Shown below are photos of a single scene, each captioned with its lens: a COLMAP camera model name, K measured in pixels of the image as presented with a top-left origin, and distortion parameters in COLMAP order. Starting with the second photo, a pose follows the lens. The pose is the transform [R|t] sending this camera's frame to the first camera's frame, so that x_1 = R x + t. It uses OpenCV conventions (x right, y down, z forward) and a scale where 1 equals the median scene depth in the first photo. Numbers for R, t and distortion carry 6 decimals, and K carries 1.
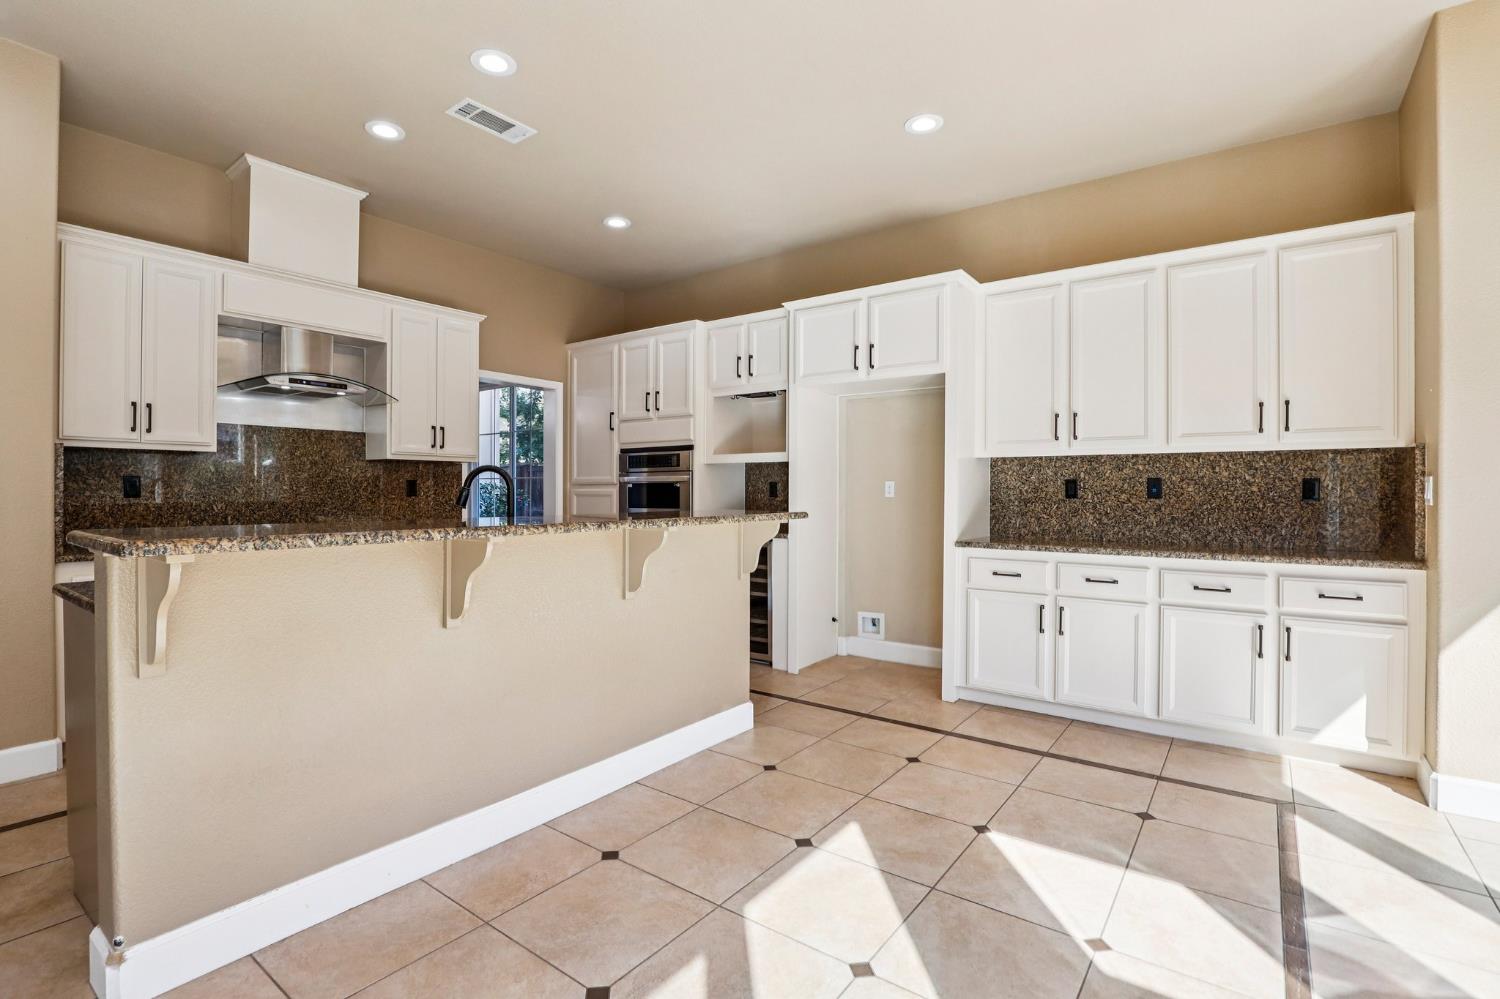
lens RADIAL K [[703.5, 0, 744.6], [0, 703.5, 492.3], [0, 0, 1]] dist [-0.030736, 0.001314]
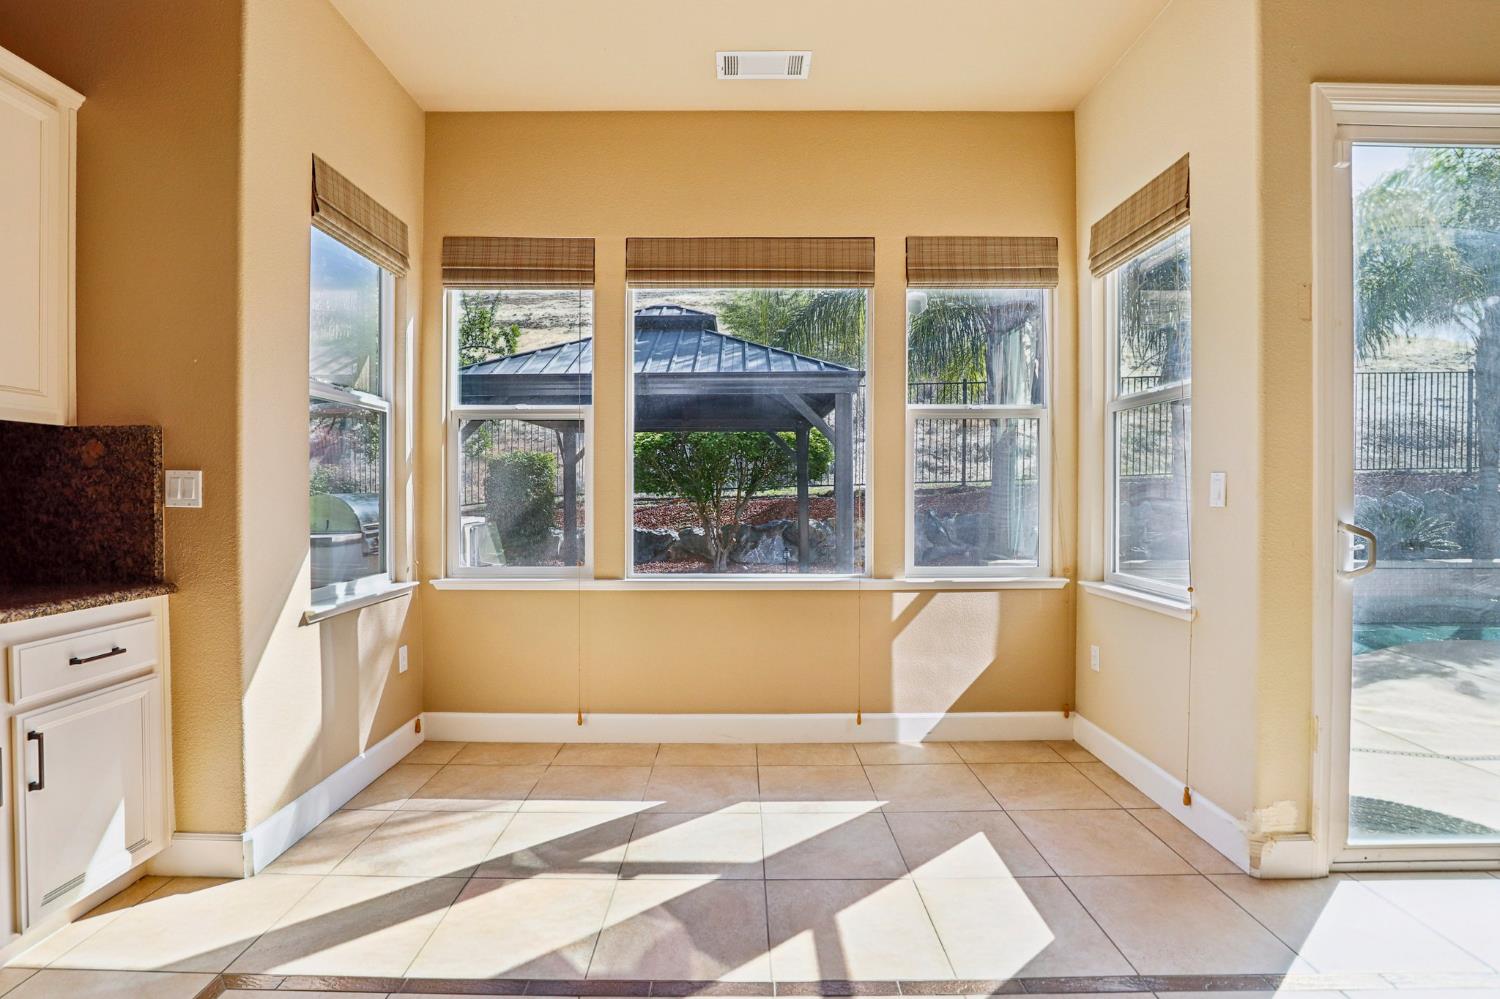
lens RADIAL K [[706.6, 0, 741.7], [0, 706.6, 492.1], [0, 0, 1]] dist [-0.033544, 0.005158]
pose [[-0.596454, -0.005603, 0.802628, -0.004073], [-0.001784, 0.999982, 0.005655, -0.003261], [-0.802645, 0.001942, -0.596454, 0.688926]]
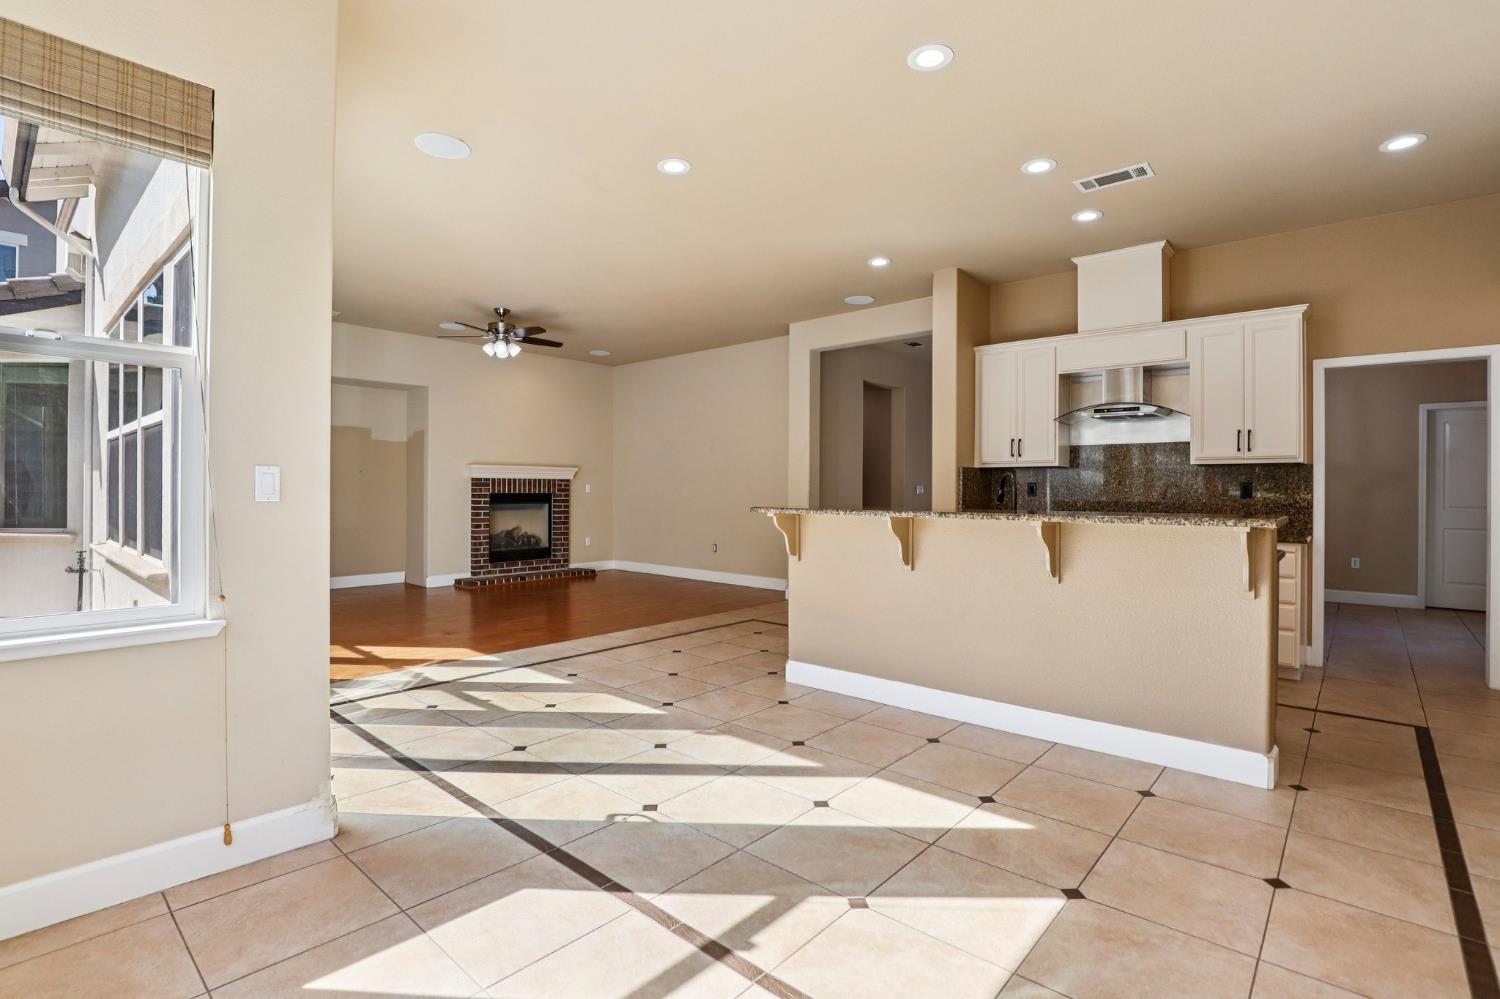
lens RADIAL K [[706.6, 0, 741.7], [0, 706.6, 492.1], [0, 0, 1]] dist [-0.033544, 0.005158]
pose [[-0.089287, -0.000195, -0.996006, 0.784823], [-0.006221, 0.999981, 0.000362, 0.001155], [0.995986, 0.006229, -0.089287, 0.436790]]
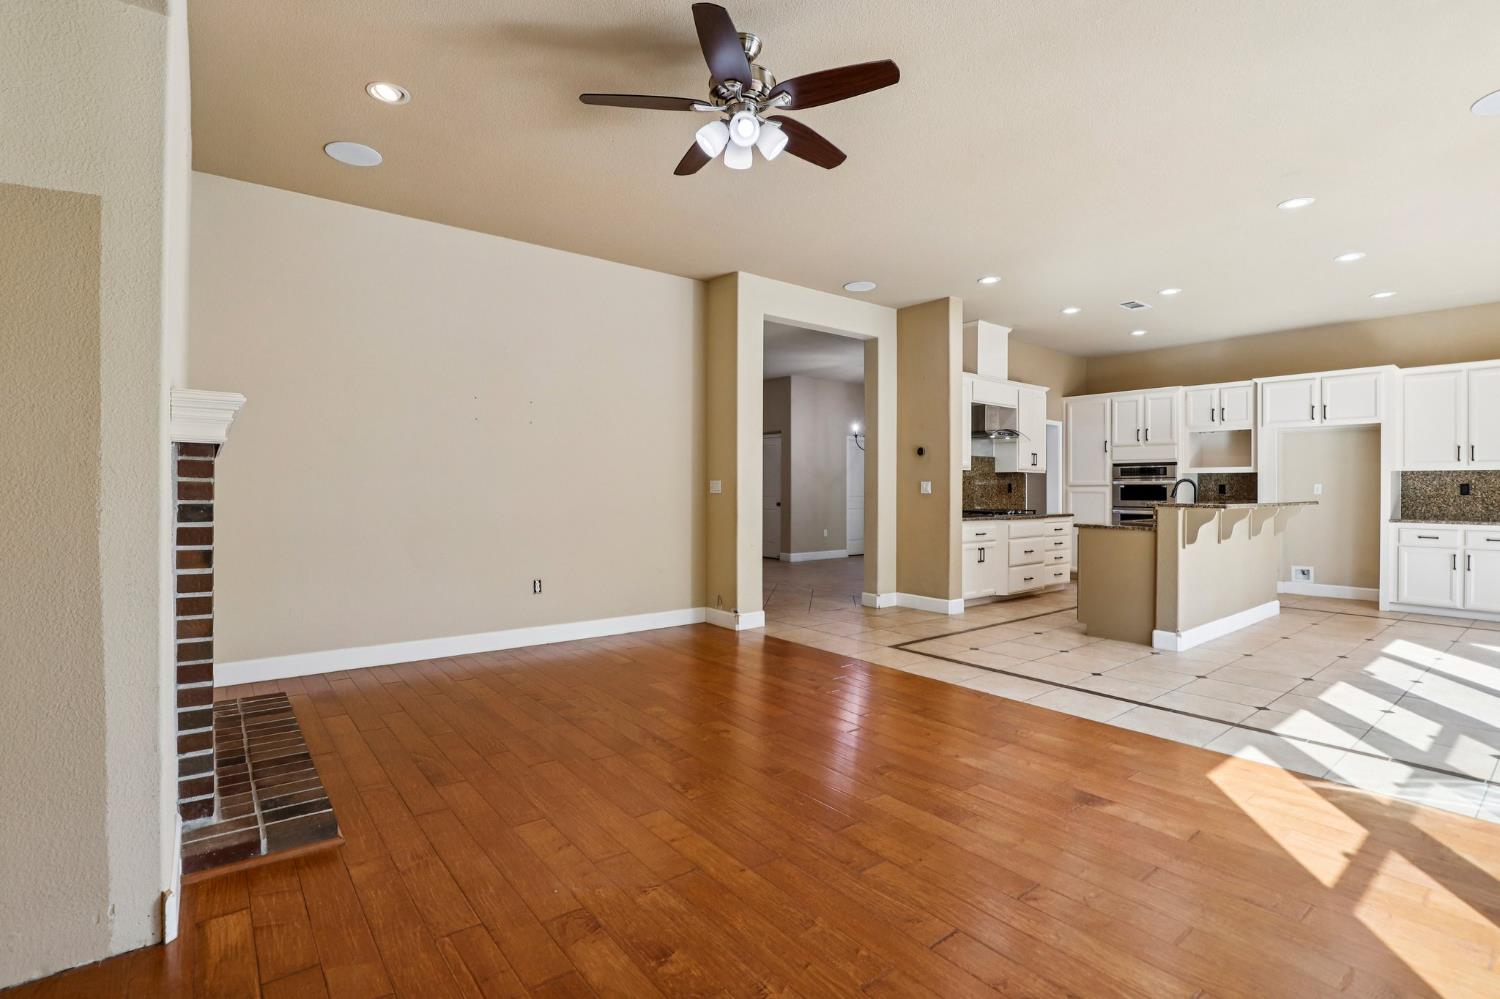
lens RADIAL K [[706.6, 0, 741.7], [0, 706.6, 492.1], [0, 0, 1]] dist [-0.033544, 0.005158]
pose [[0.965877, 0.002276, -0.258990, -0.847988], [-0.001758, 0.999996, 0.002233, 0.001222], [0.258994, -0.001702, 0.965877, -1.121228]]
